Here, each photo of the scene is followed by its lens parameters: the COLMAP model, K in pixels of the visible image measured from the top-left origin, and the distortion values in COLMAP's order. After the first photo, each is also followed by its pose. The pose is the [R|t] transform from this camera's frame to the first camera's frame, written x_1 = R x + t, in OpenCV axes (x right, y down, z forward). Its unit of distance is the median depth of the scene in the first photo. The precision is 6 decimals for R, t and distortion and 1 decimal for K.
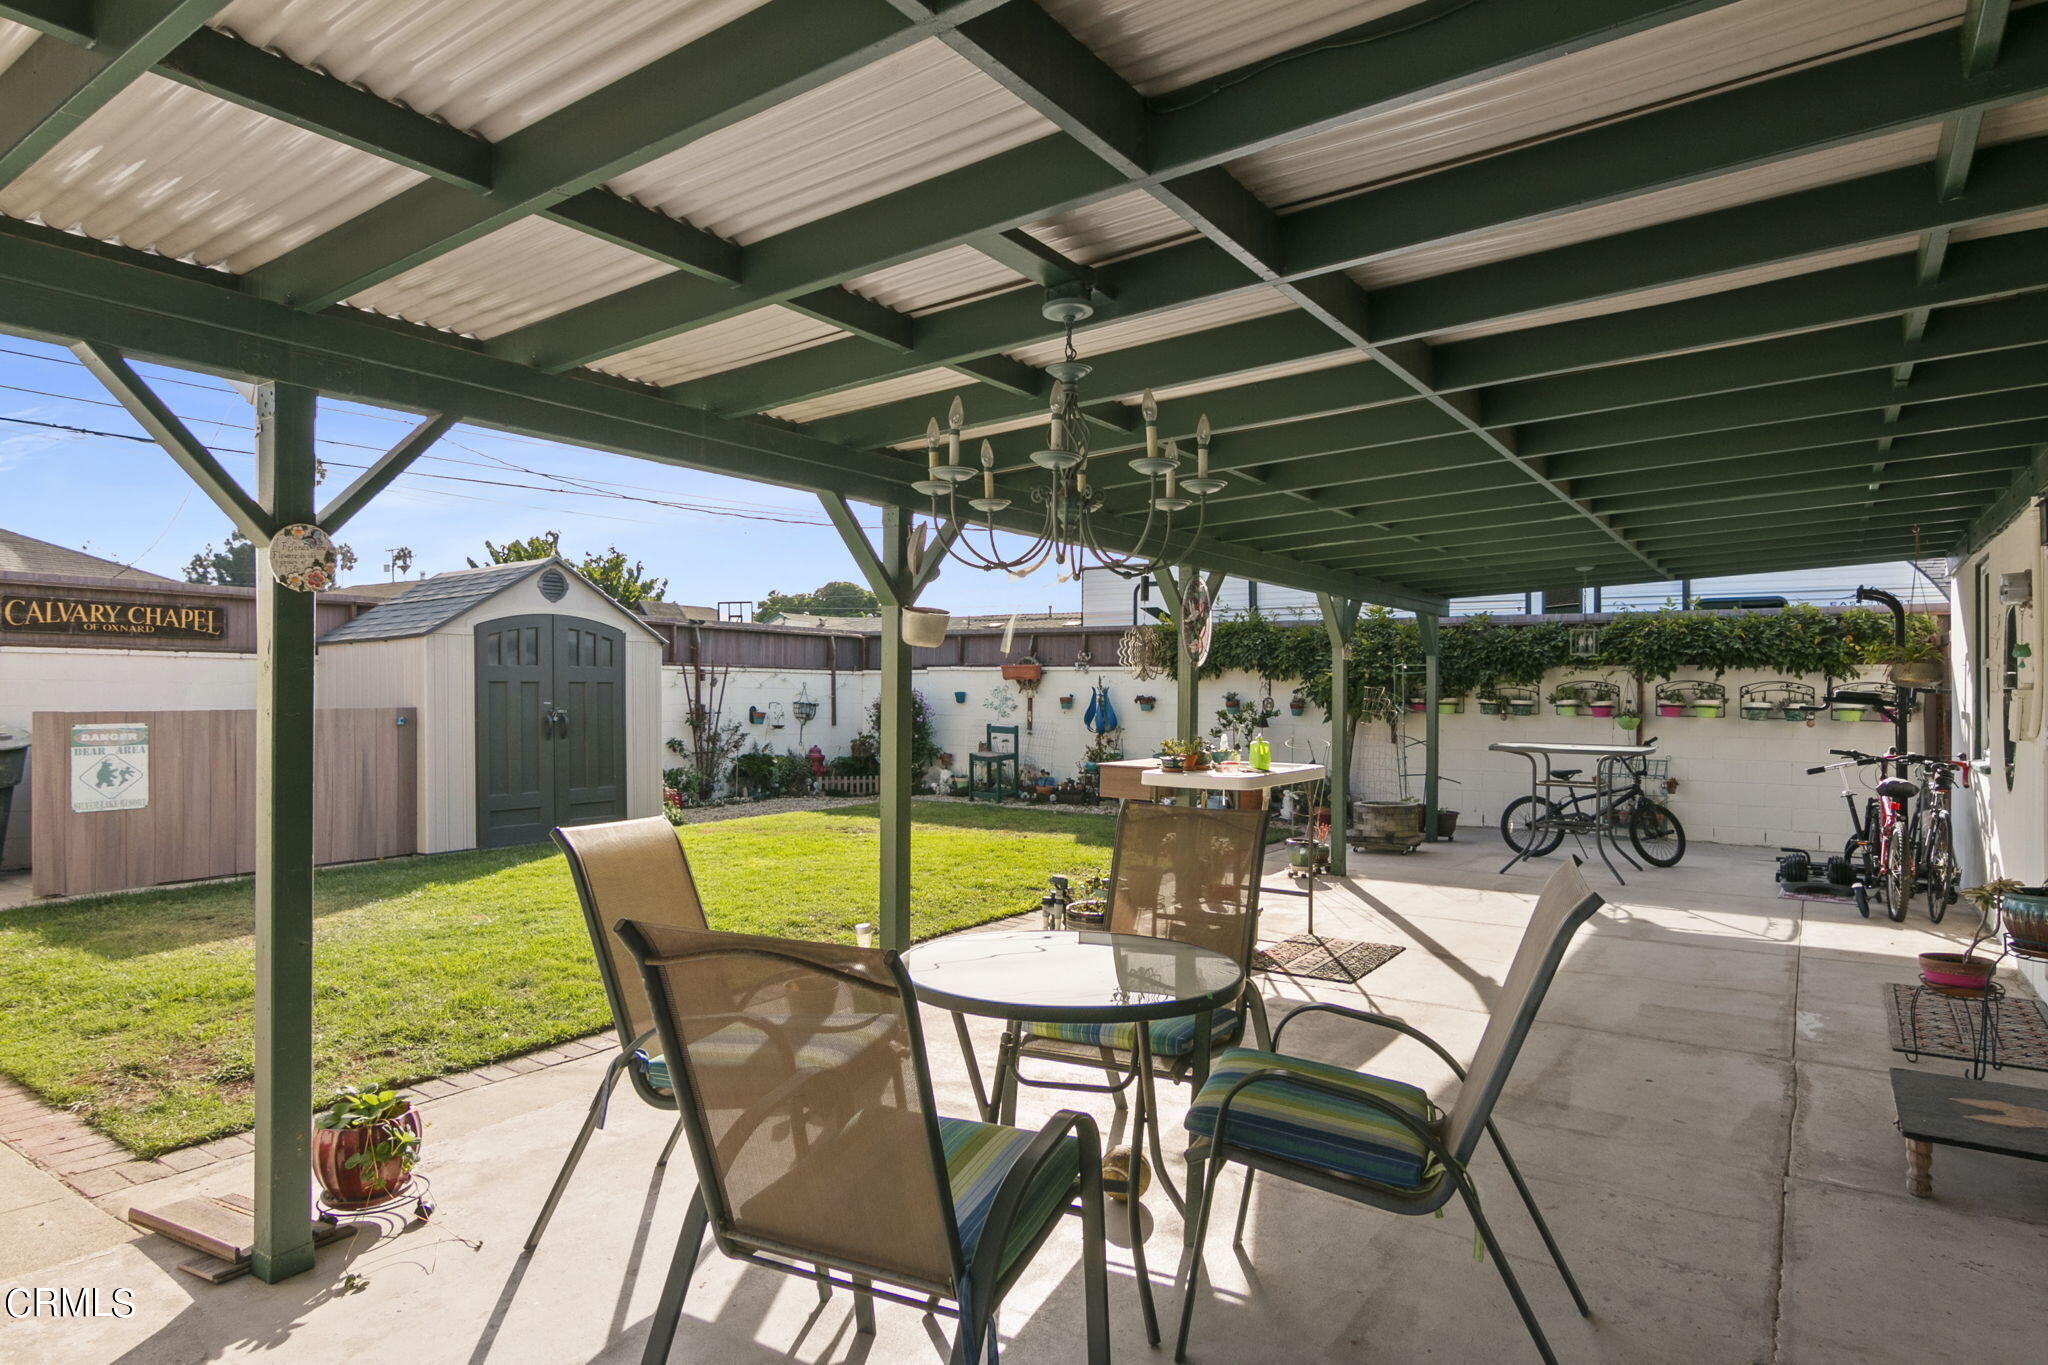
lens RADIAL K [[1137.5, 0, 1048.8], [0, 1137.5, 688.2], [0, 0, 1]] dist [-0.005001, -0.000154]
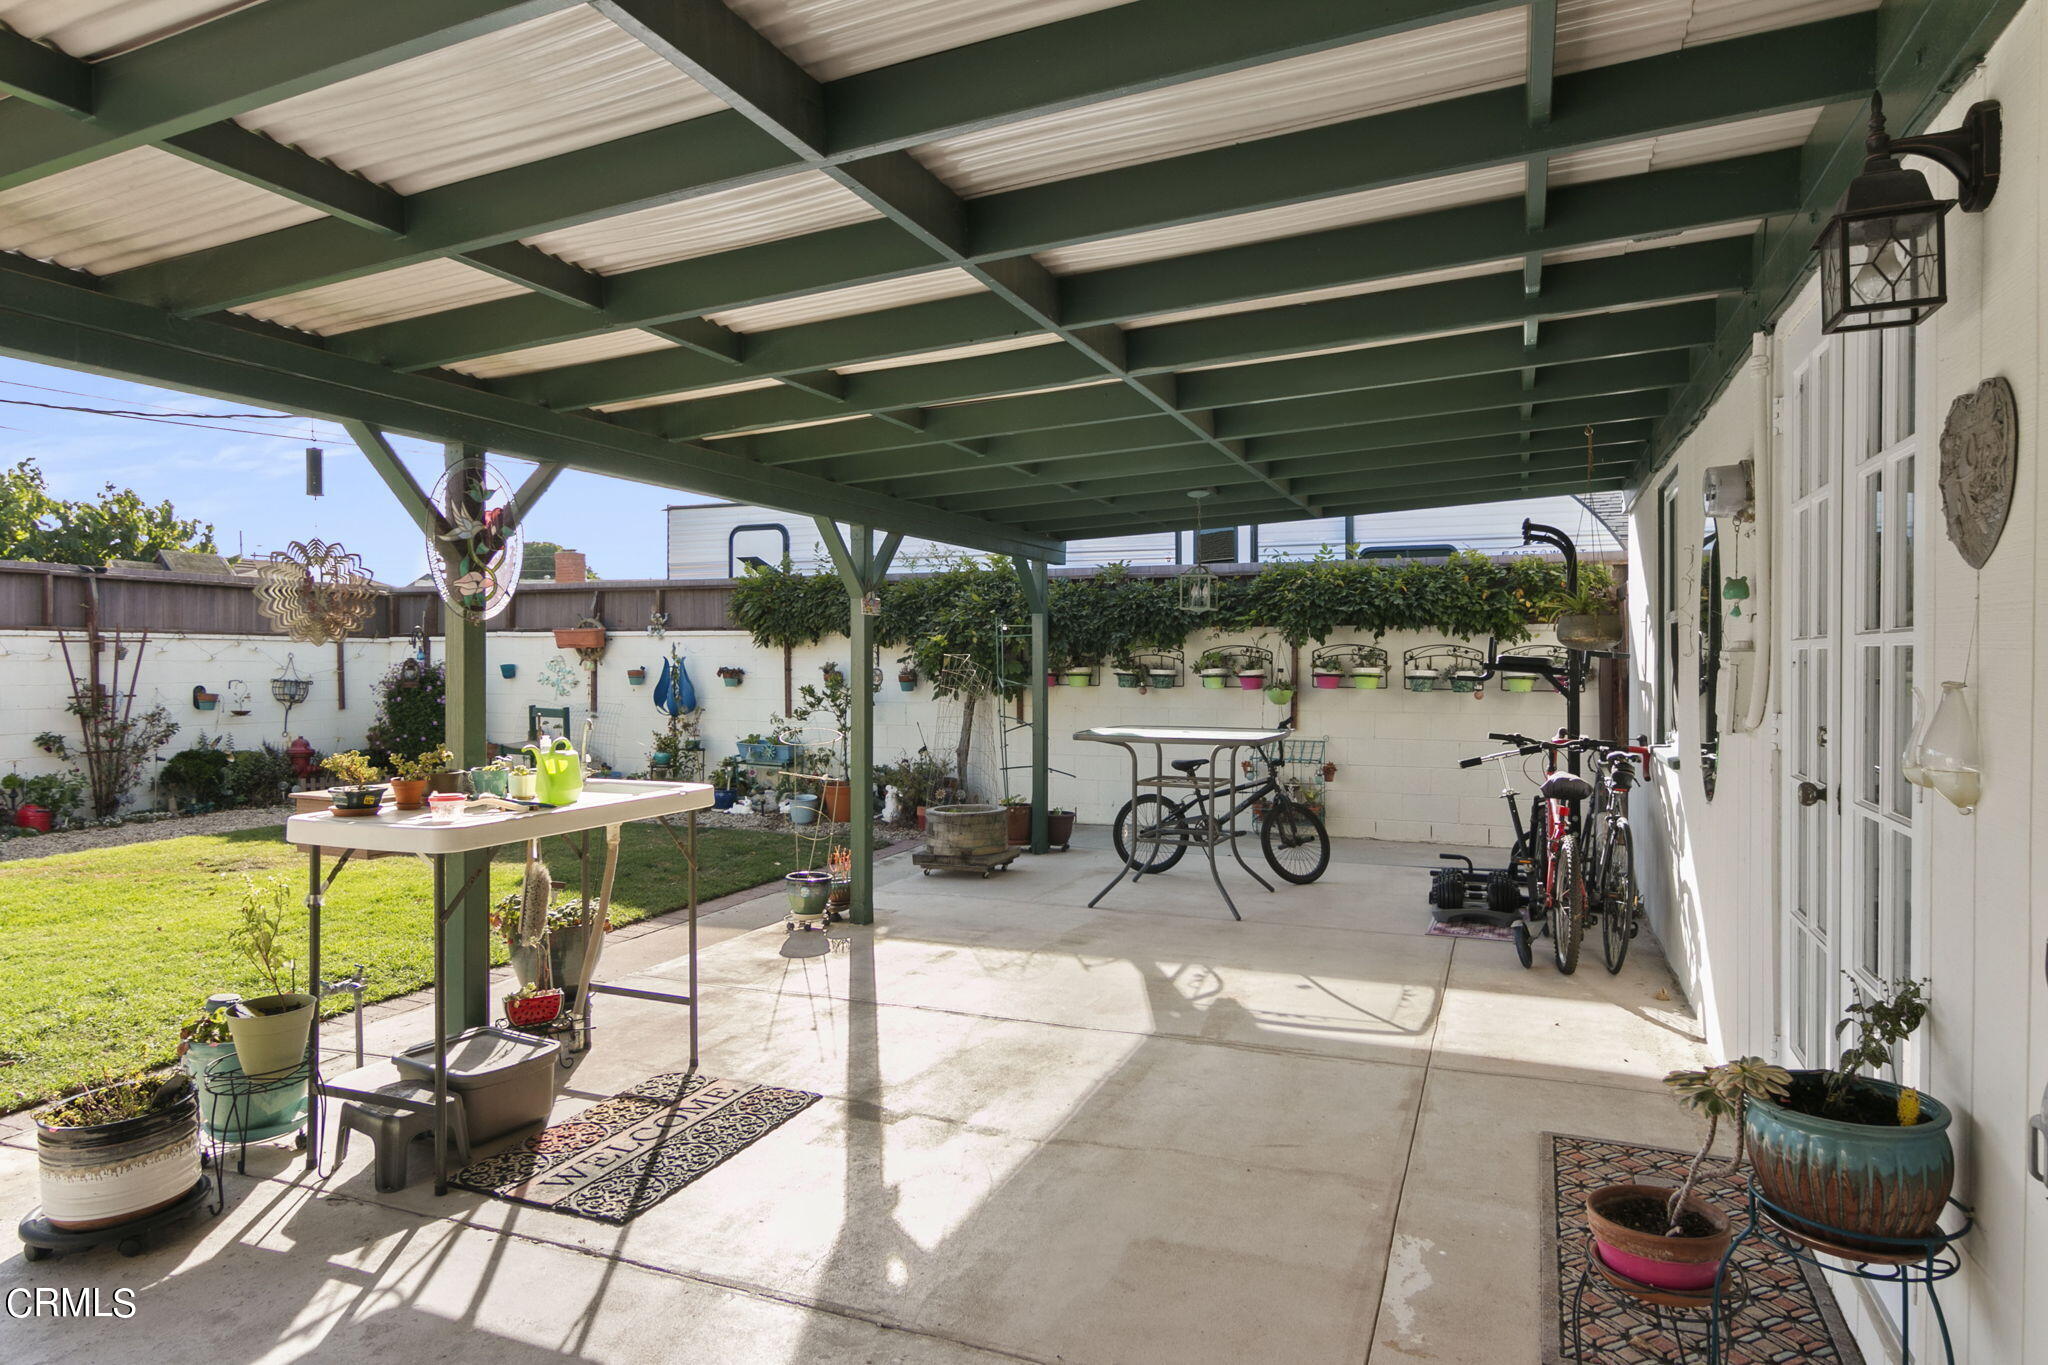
lens RADIAL K [[1161.1, 0, 1032.6], [0, 1161.1, 672.0], [0, 0, 1]] dist [-0.005329, -0.000468]
pose [[0.979508, -0.009097, 0.201198, 0.175989], [0.006596, 0.999892, 0.013097, 0.000901], [-0.201296, -0.011501, 0.979463, 0.227674]]
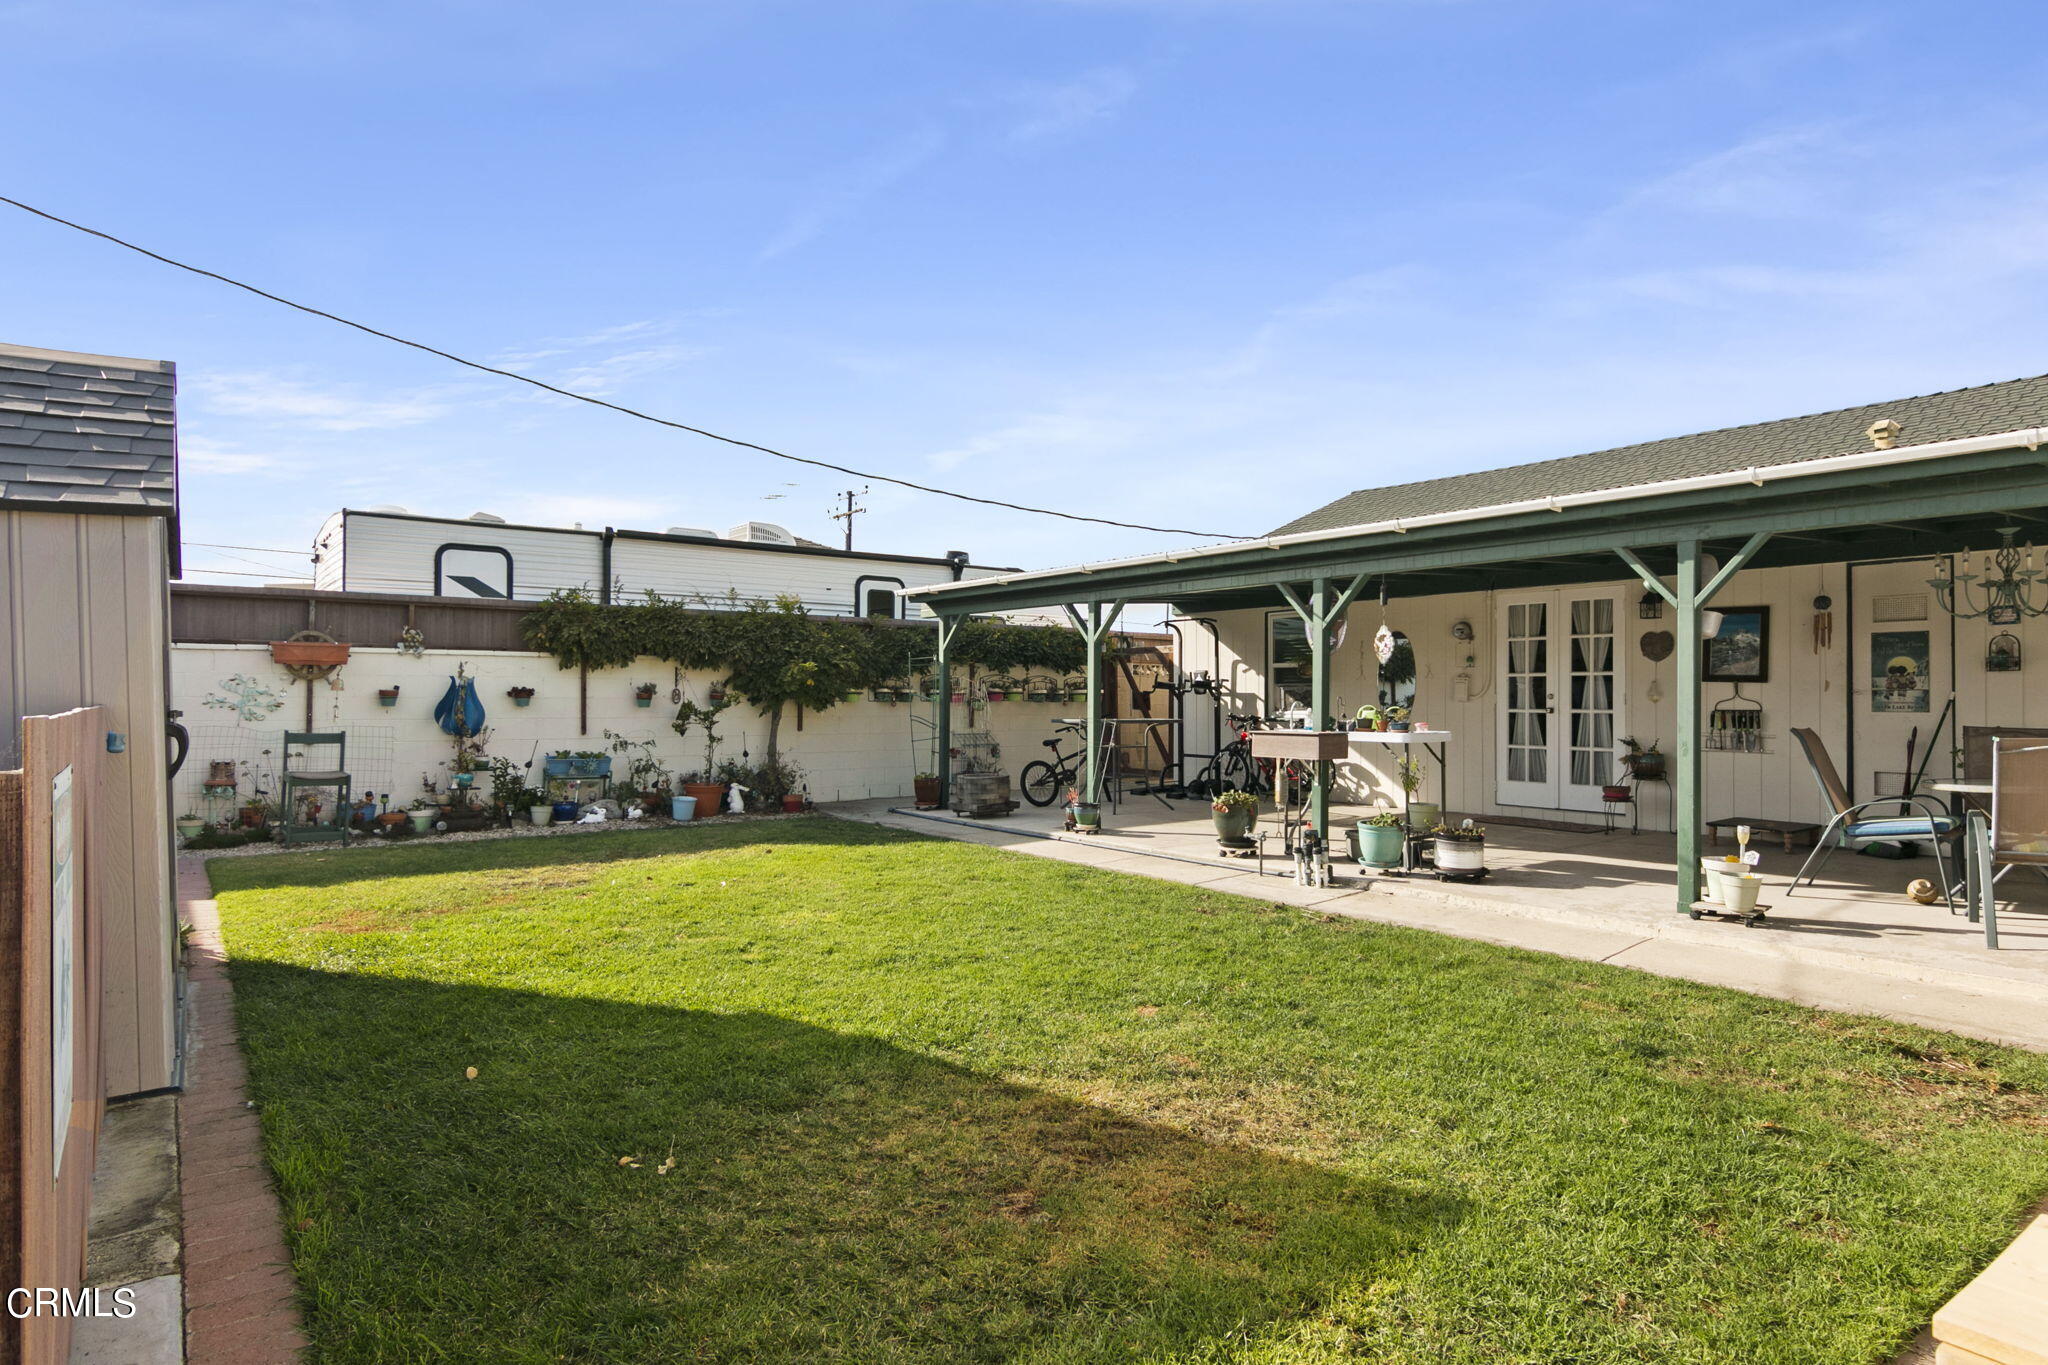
lens RADIAL K [[1137.5, 0, 1048.8], [0, 1137.5, 688.2], [0, 0, 1]] dist [-0.005001, -0.000154]
pose [[0.303929, -0.005164, 0.952681, -0.788846], [-0.003957, 0.999970, 0.006683, 0.000233], [-0.952687, -0.005801, 0.303899, 0.541233]]
